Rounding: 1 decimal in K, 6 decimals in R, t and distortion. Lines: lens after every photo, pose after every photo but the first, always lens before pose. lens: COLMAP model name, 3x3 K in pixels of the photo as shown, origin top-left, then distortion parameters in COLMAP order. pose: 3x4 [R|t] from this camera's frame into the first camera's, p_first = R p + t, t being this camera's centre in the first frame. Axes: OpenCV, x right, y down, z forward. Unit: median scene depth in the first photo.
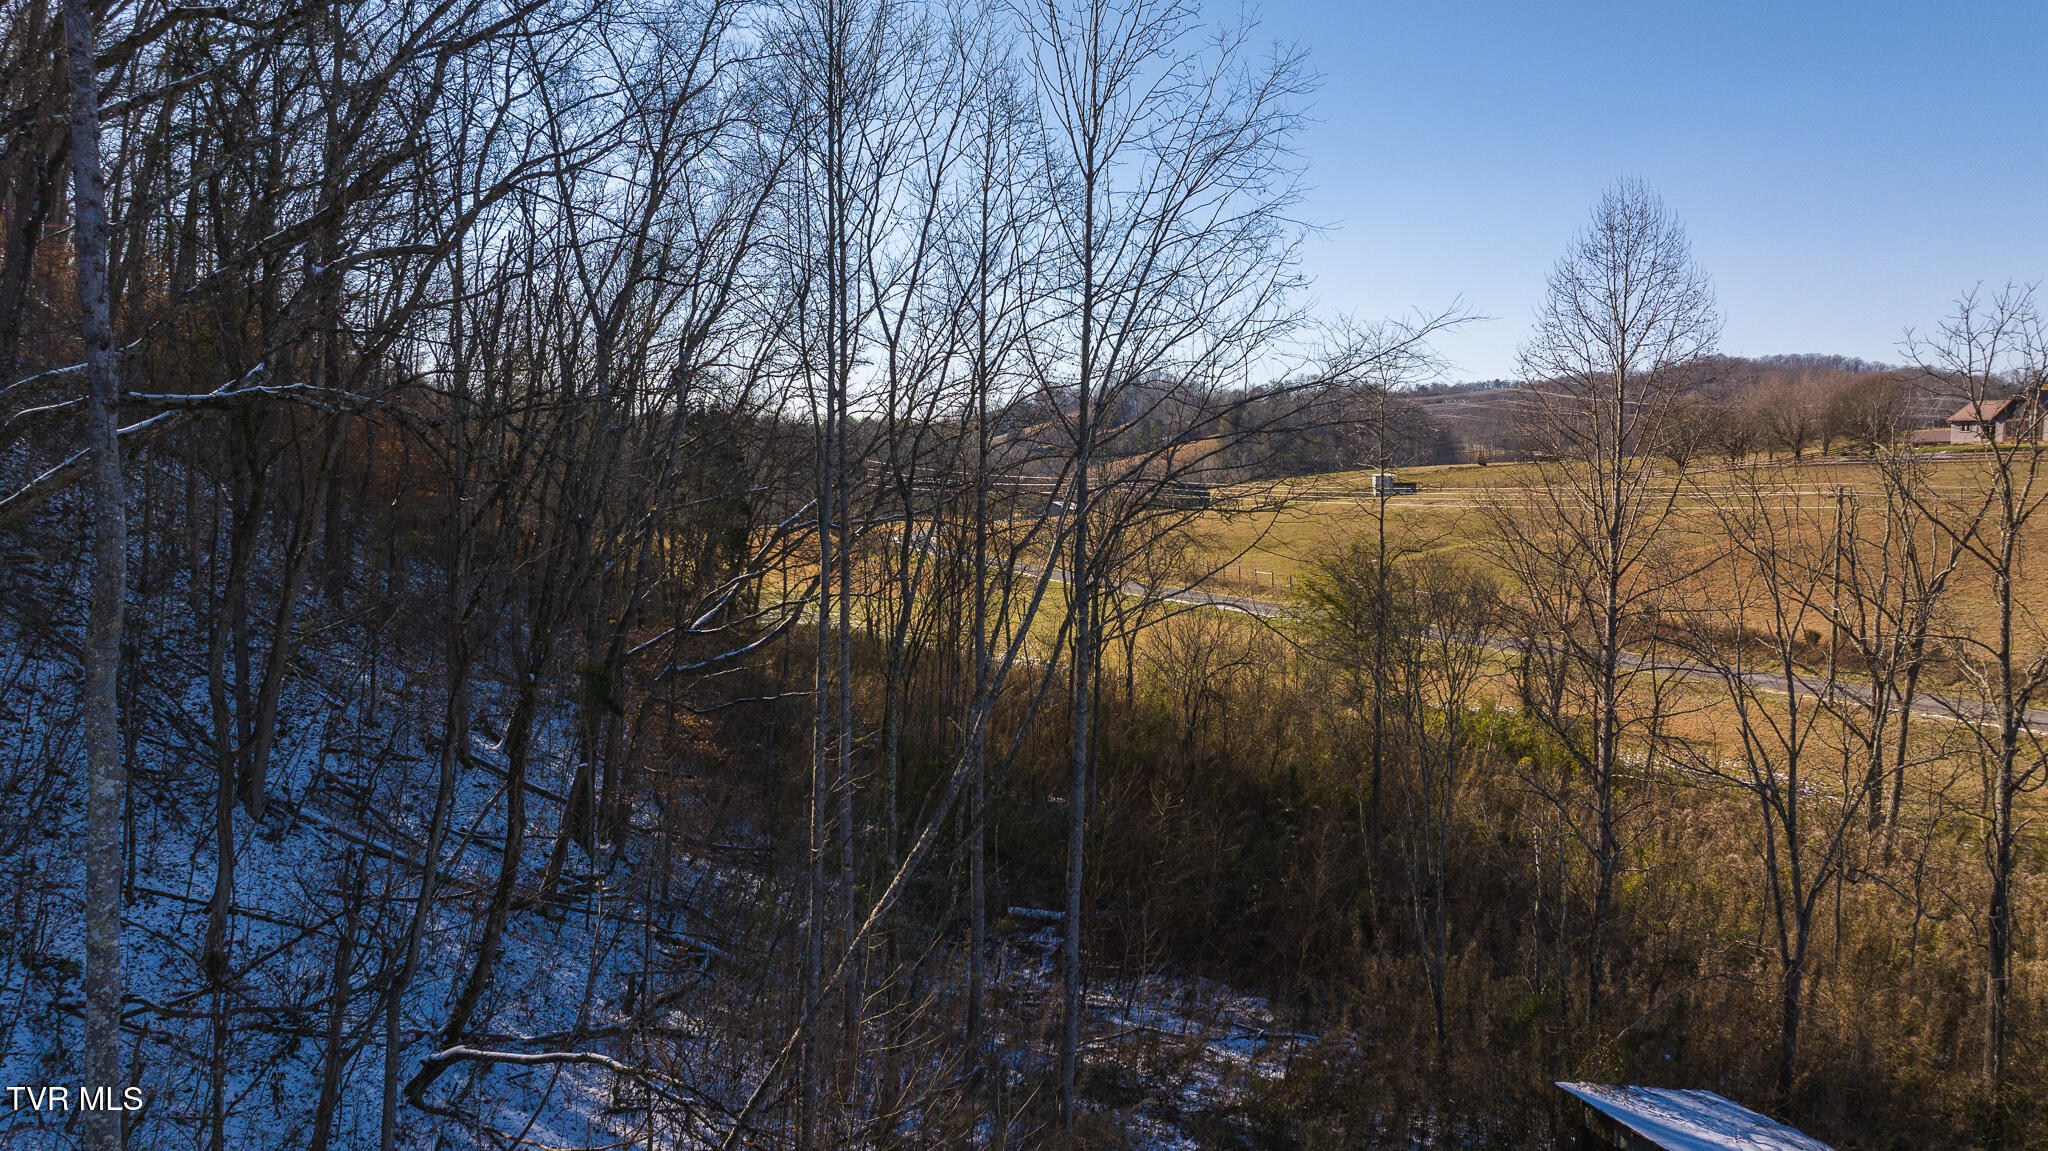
lens RADIAL K [[1460.6, 0, 1024.0], [0, 1460.6, 575.5], [0, 0, 1]] dist [-0.049933, 0.088323]
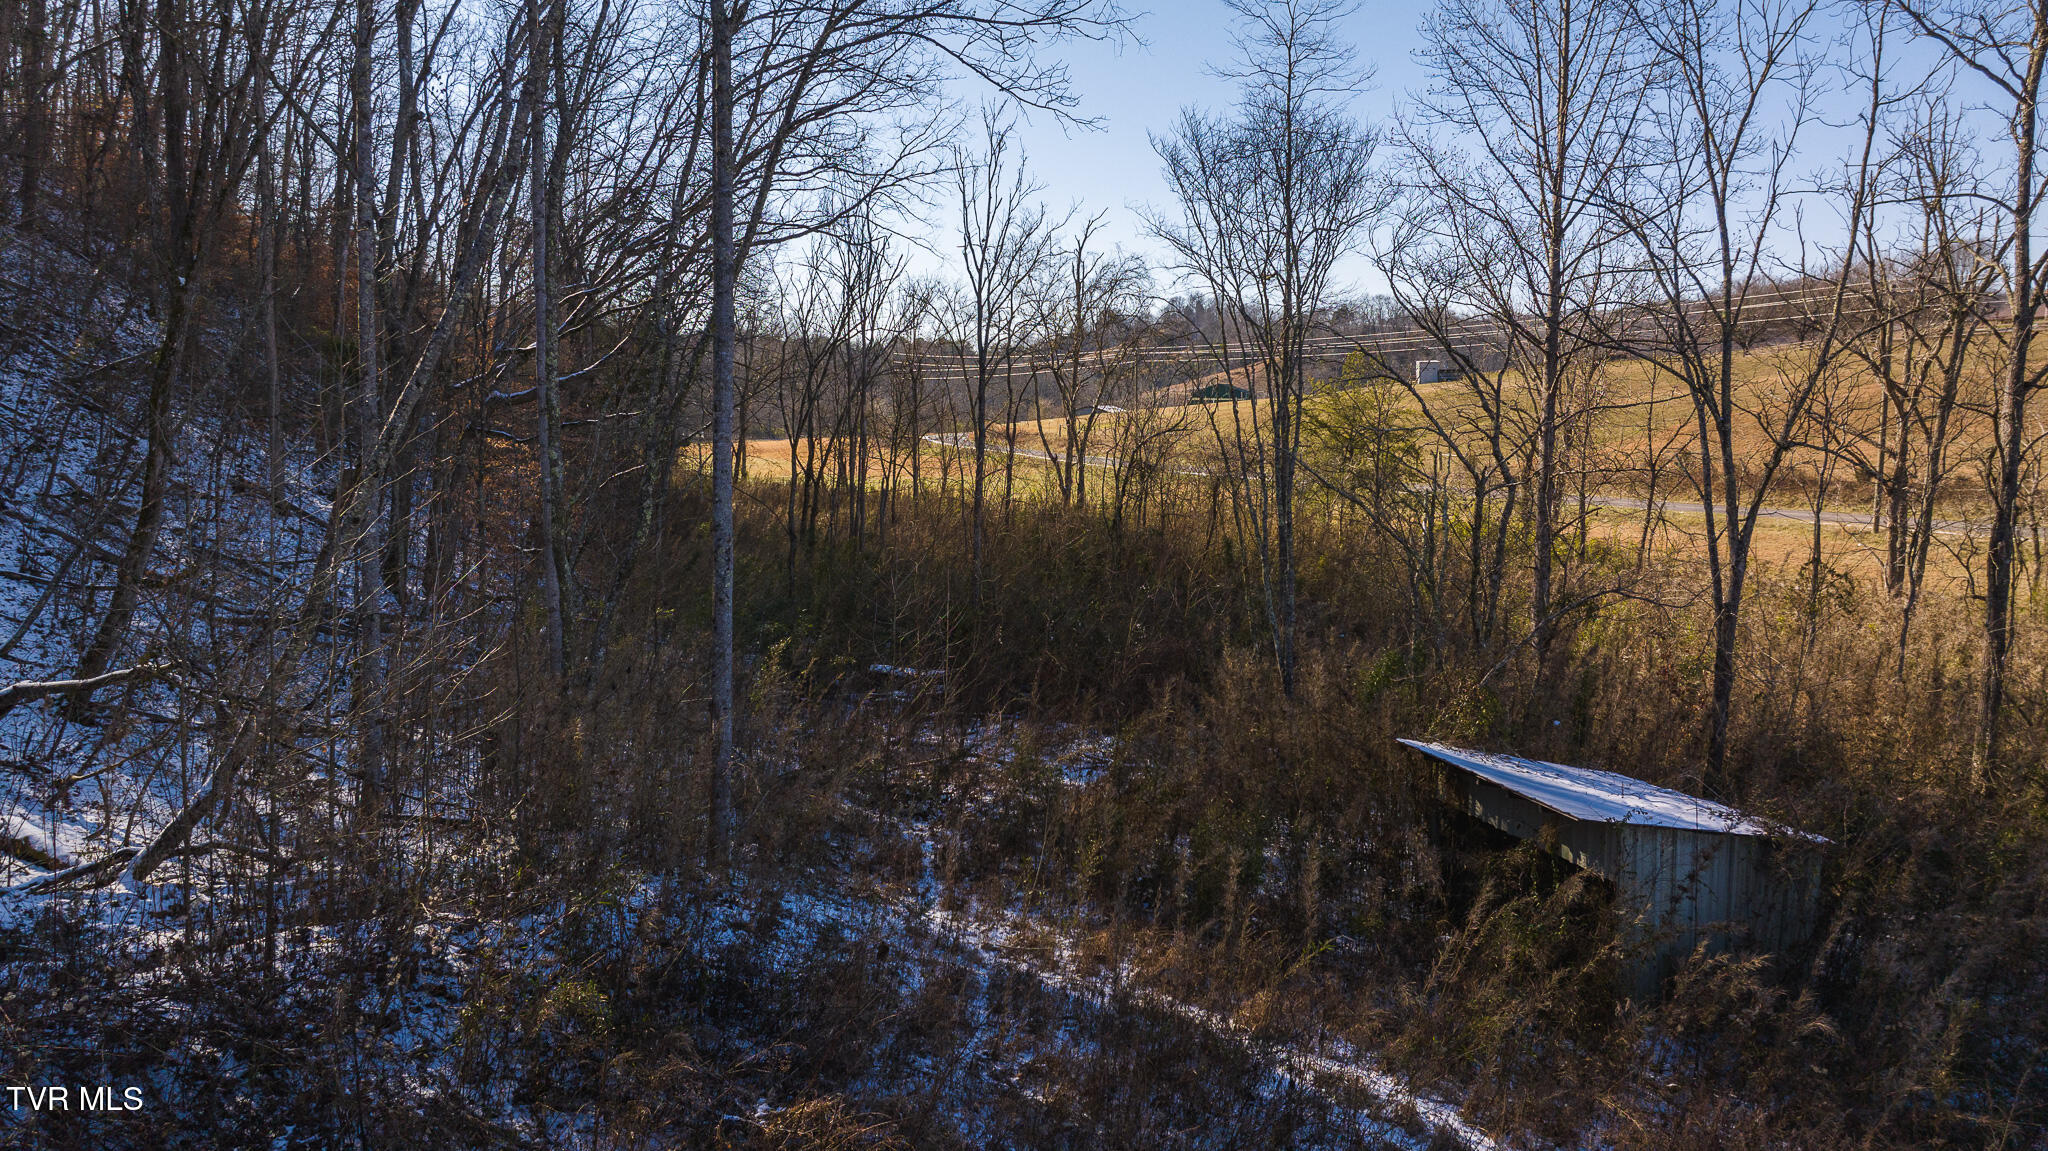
lens RADIAL K [[1439.2, 0, 1024.0], [0, 1439.2, 575.5], [0, 0, 1]] dist [-0.039966, 0.042636]
pose [[0.998383, 0.001900, -0.056816, 0.196369], [0.000020, 0.999429, 0.033775, 0.219708], [0.056848, -0.033722, 0.997813, 0.218038]]
